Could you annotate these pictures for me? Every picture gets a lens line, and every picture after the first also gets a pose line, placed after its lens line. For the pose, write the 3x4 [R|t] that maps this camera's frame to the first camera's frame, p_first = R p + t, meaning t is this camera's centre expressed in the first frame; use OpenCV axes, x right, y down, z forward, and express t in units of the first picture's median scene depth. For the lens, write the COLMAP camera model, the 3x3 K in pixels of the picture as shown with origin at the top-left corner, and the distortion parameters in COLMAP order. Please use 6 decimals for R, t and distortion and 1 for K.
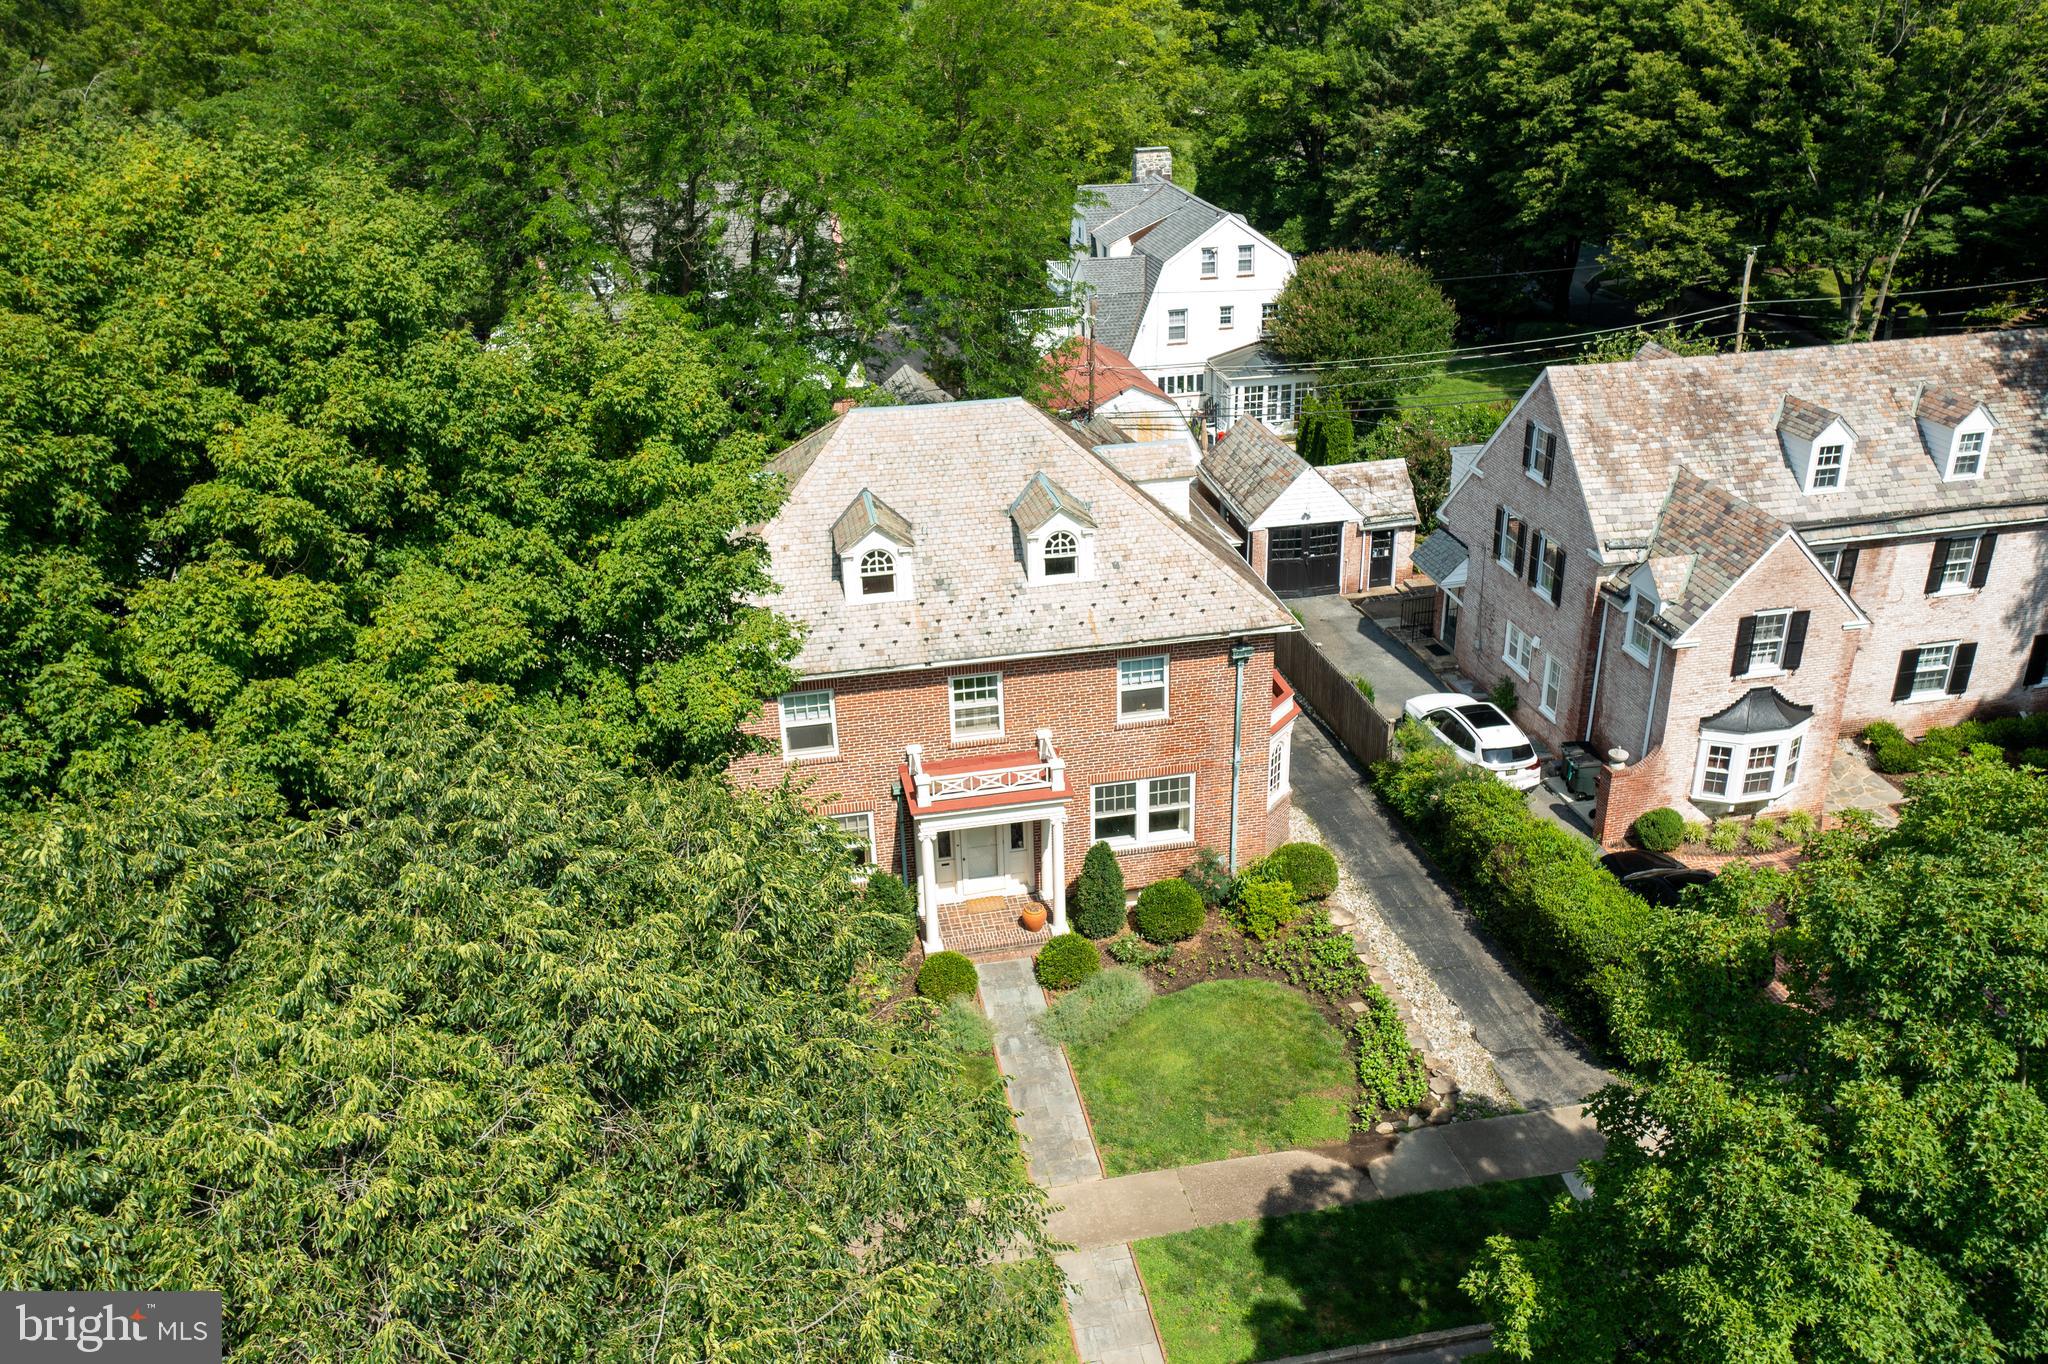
lens RADIAL K [[1636.8, 0, 1025.6], [0, 1636.8, 643.2], [0, 0, 1]] dist [-0.002648, 0.011162]
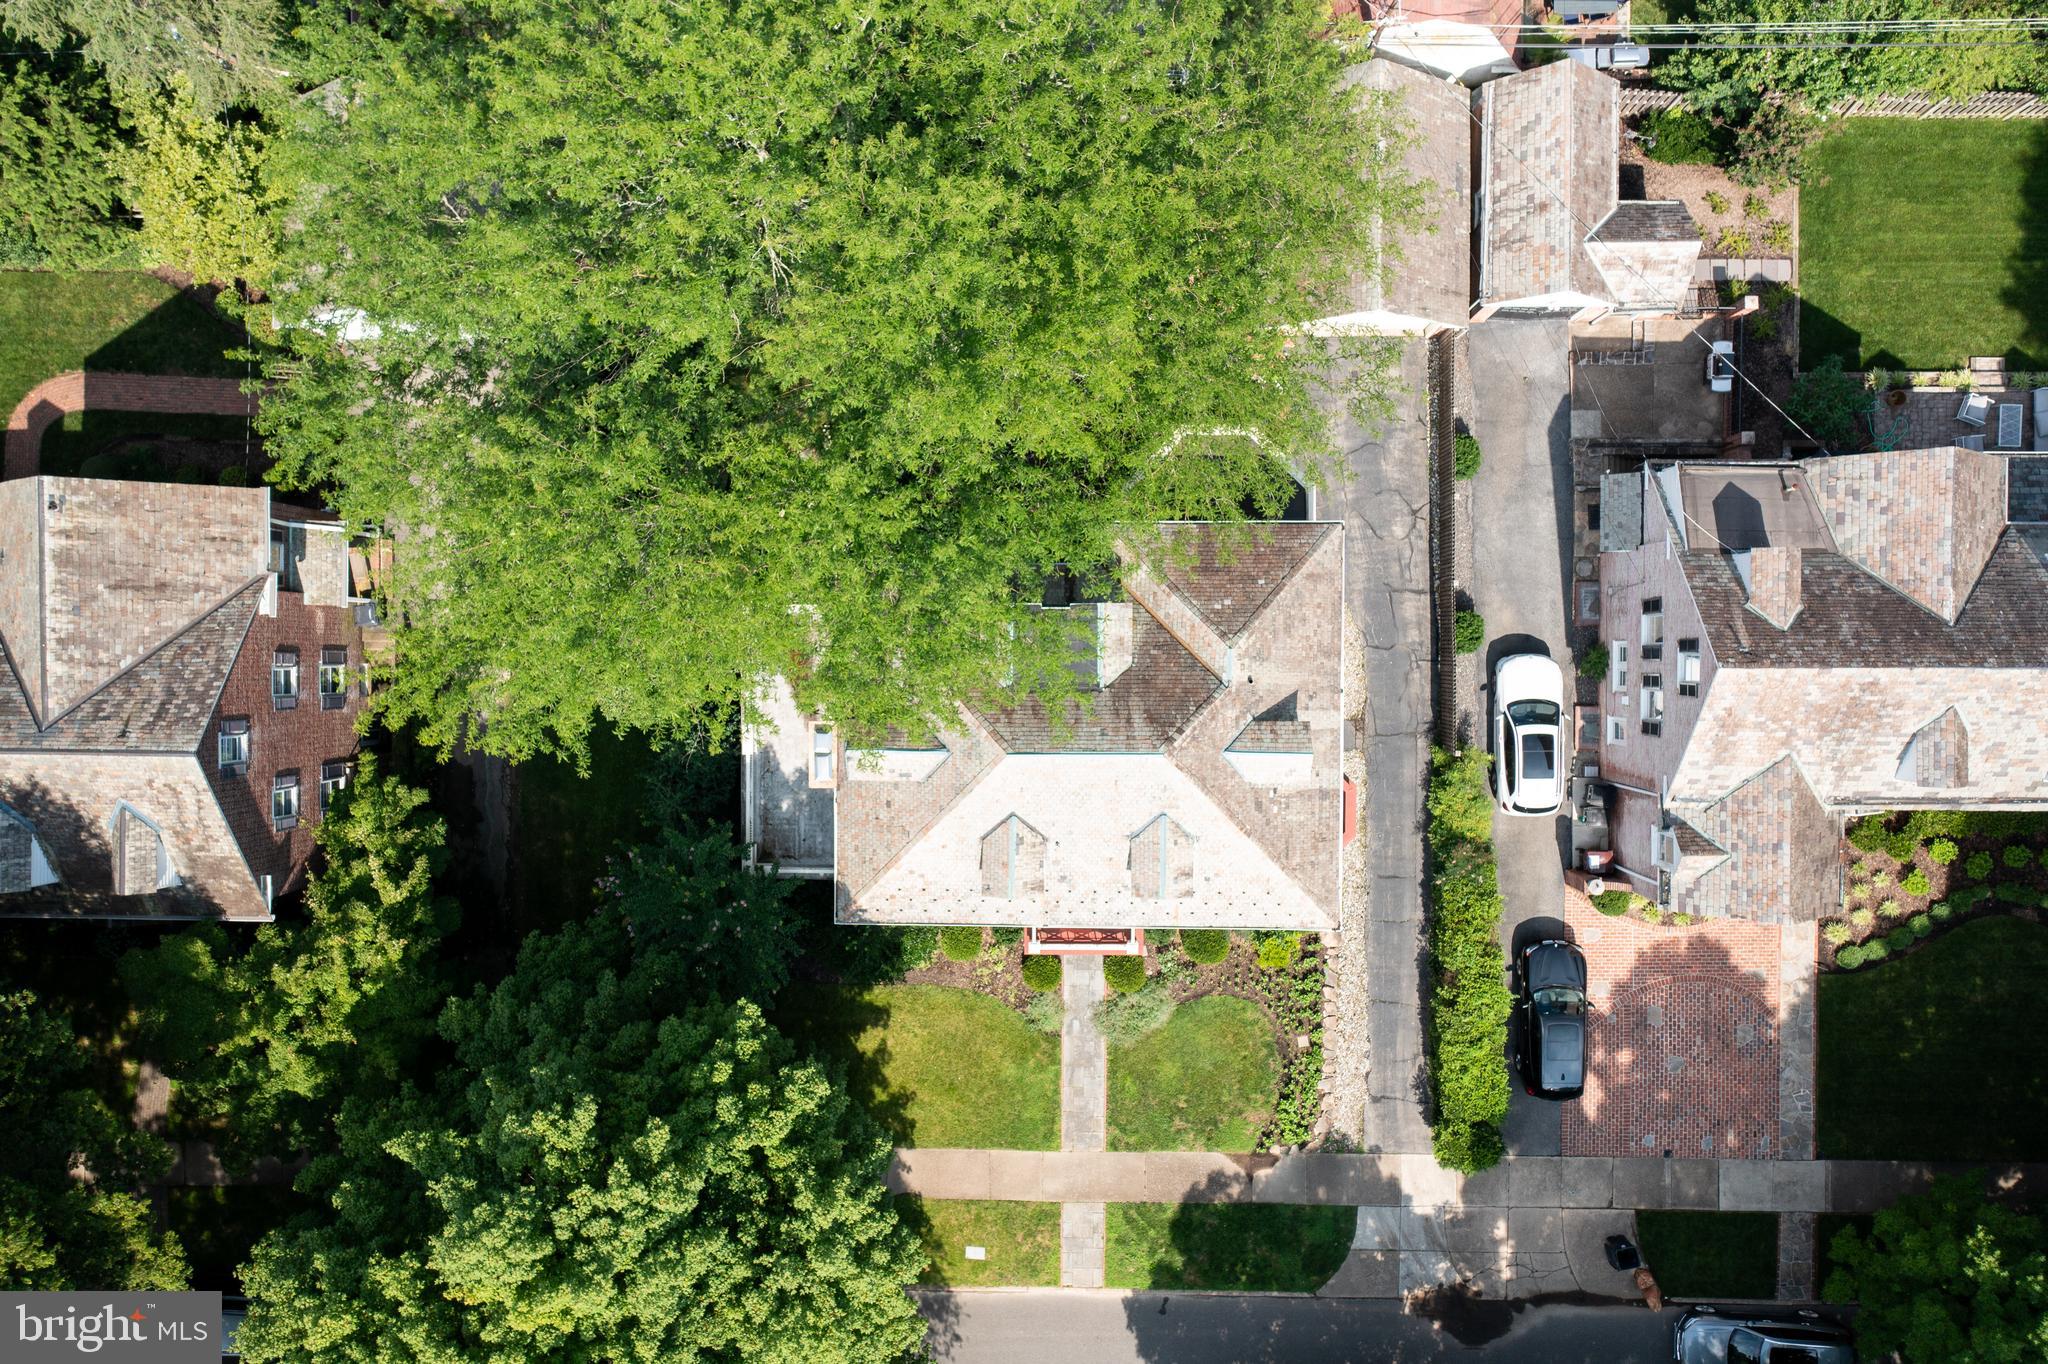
lens RADIAL K [[1648.6, 0, 1024.0], [0, 1648.6, 682.0], [0, 0, 1]] dist [0.003066, 0.001669]
pose [[0.981562, 0.190941, -0.008779, -0.089152], [-0.064676, 0.374994, 0.924768, -1.135204], [0.179868, -0.907150, 0.380429, 0.582013]]
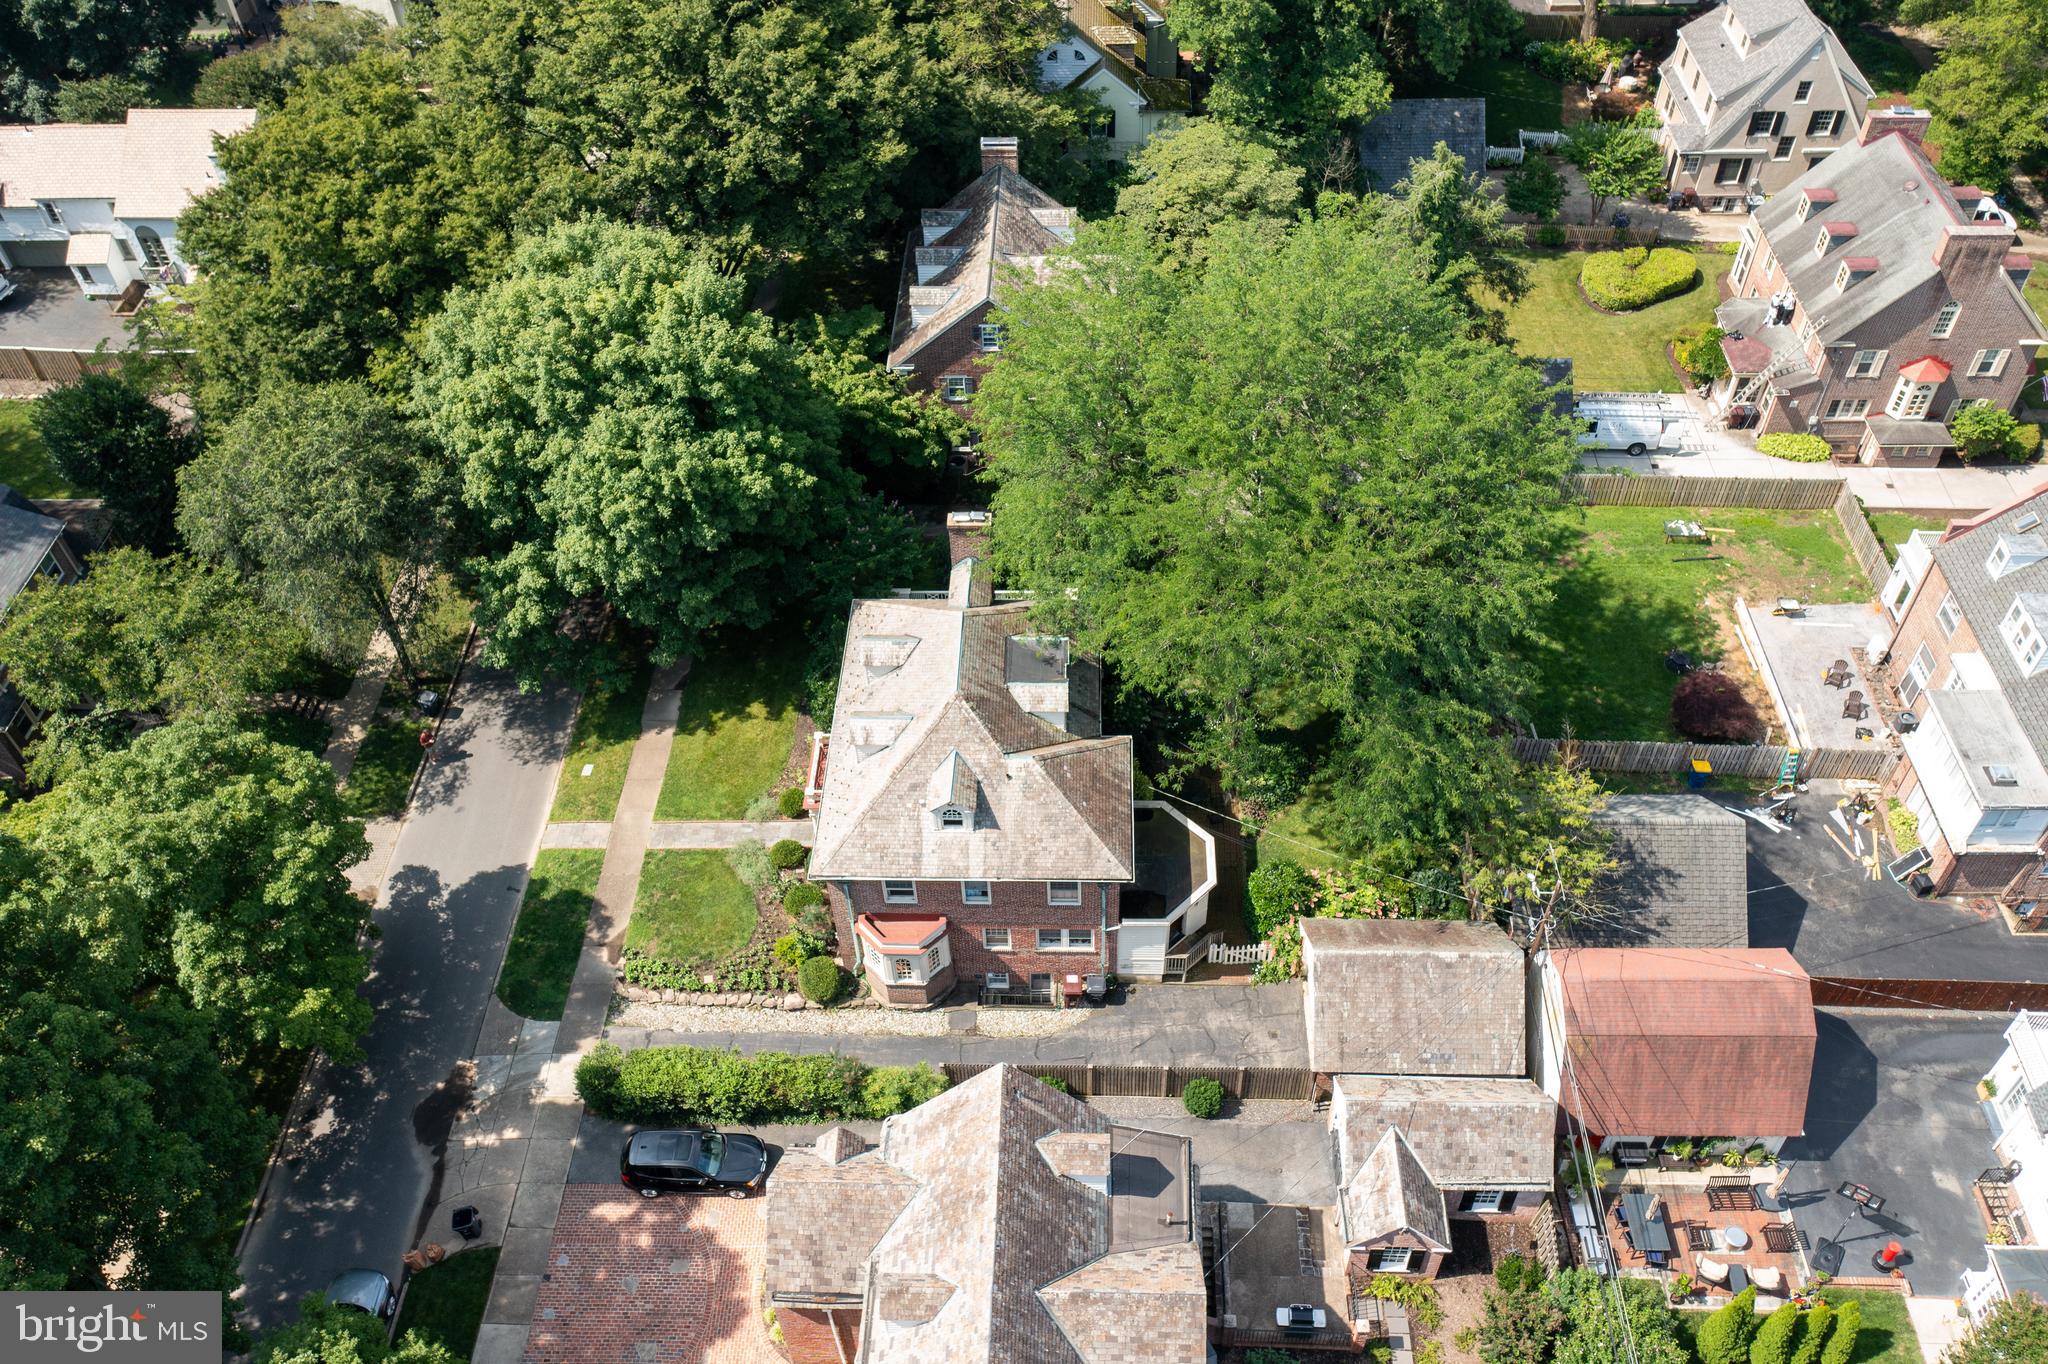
lens RADIAL K [[1648.6, 0, 1024.0], [0, 1648.6, 682.0], [0, 0, 1]] dist [0.003066, 0.001669]
pose [[-0.222391, 0.725168, -0.651669, 0.935895], [-0.359725, 0.560215, 0.746161, -1.262776], [0.906168, 0.400362, 0.136275, 0.810945]]
